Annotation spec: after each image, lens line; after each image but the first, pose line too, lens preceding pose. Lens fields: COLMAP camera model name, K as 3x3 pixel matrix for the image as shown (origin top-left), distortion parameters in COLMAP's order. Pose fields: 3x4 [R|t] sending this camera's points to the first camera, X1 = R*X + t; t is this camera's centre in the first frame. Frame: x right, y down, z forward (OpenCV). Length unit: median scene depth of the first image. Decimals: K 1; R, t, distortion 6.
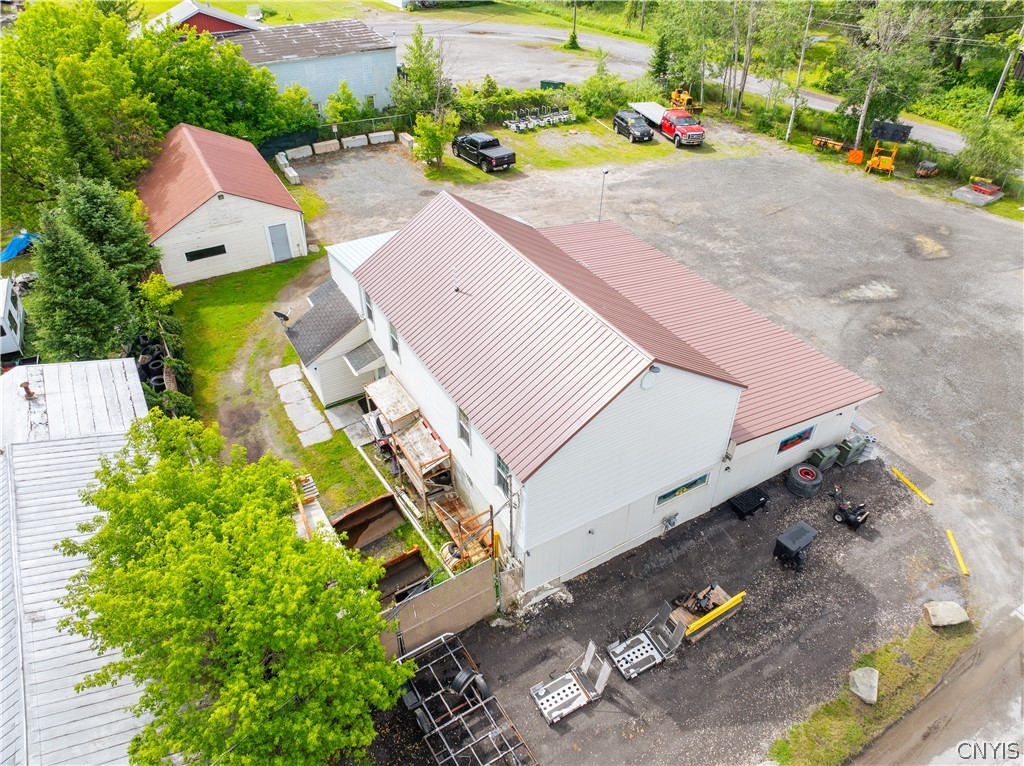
lens RADIAL K [[719.1, 0, 517.8], [0, 719.1, 381.4], [0, 0, 1]] dist [-0.034358, -0.002945]
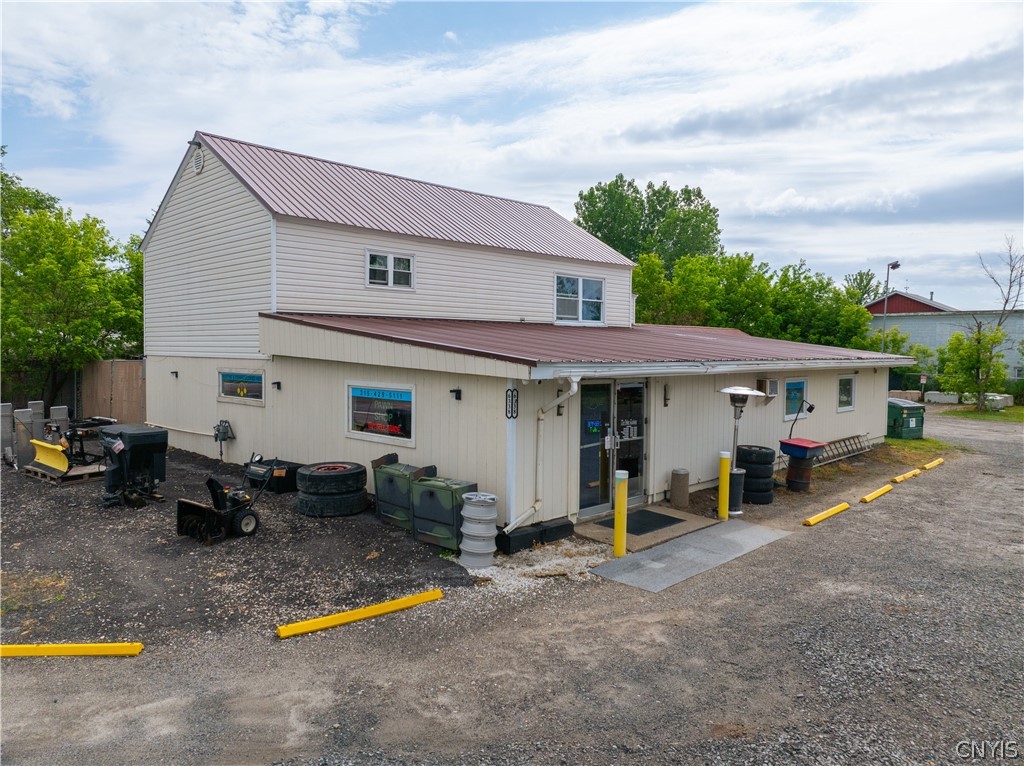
lens RADIAL K [[719.1, 0, 514.5], [0, 719.1, 381.0], [0, 0, 1]] dist [-0.034358, -0.002945]
pose [[0.261015, 0.035899, -0.964667, 0.868373], [-0.590060, 0.796824, -0.130003, 0.074070], [0.764003, 0.603144, 0.229166, 0.941941]]
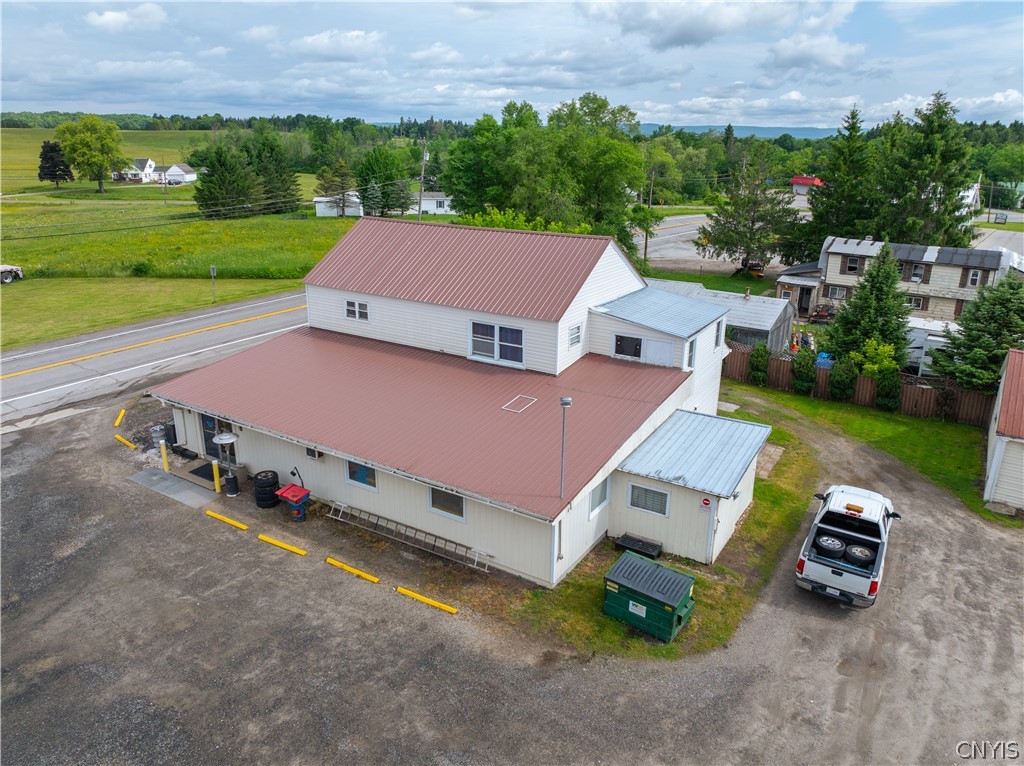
lens RADIAL K [[719.1, 0, 515.7], [0, 719.1, 372.0], [0, 0, 1]] dist [-0.034358, -0.002945]
pose [[-0.888650, 0.123303, -0.441699, 0.502336], [-0.292260, 0.589956, 0.752686, -0.917573], [0.353391, 0.797965, -0.488227, 1.684628]]
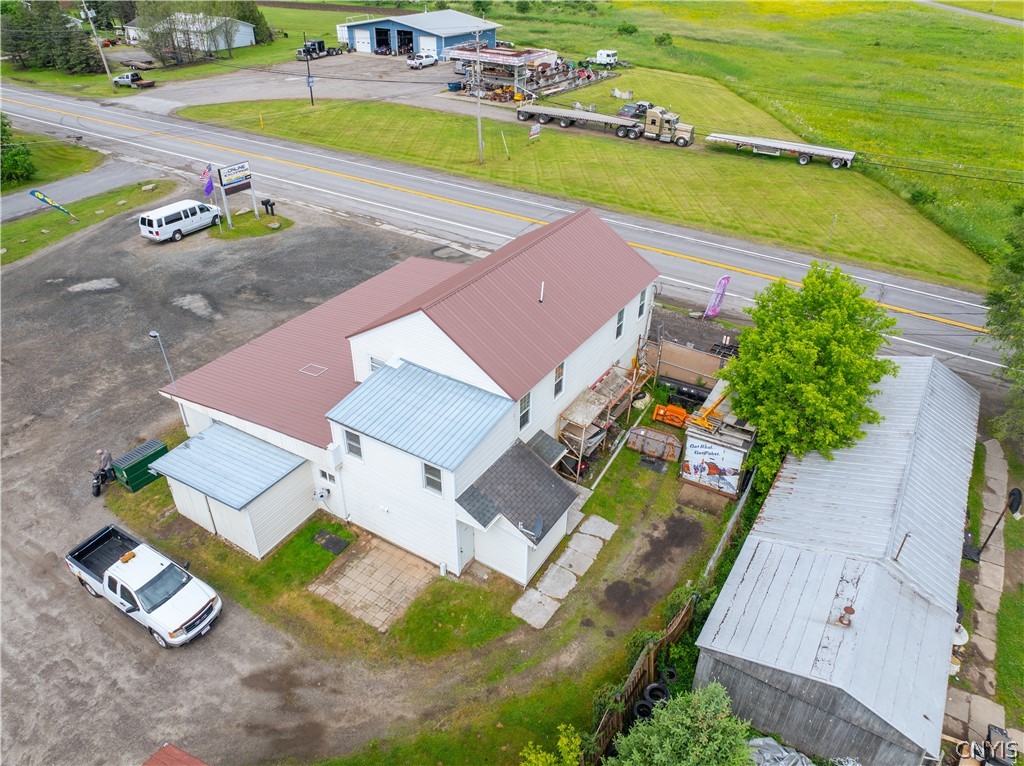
lens RADIAL K [[719.1, 0, 511.8], [0, 719.1, 386.1], [0, 0, 1]] dist [-0.034358, -0.002945]
pose [[-0.454795, -0.495533, 0.740006, -0.938179], [0.529468, 0.517685, 0.672061, -0.813270], [-0.716118, 0.697459, 0.026929, 1.026146]]
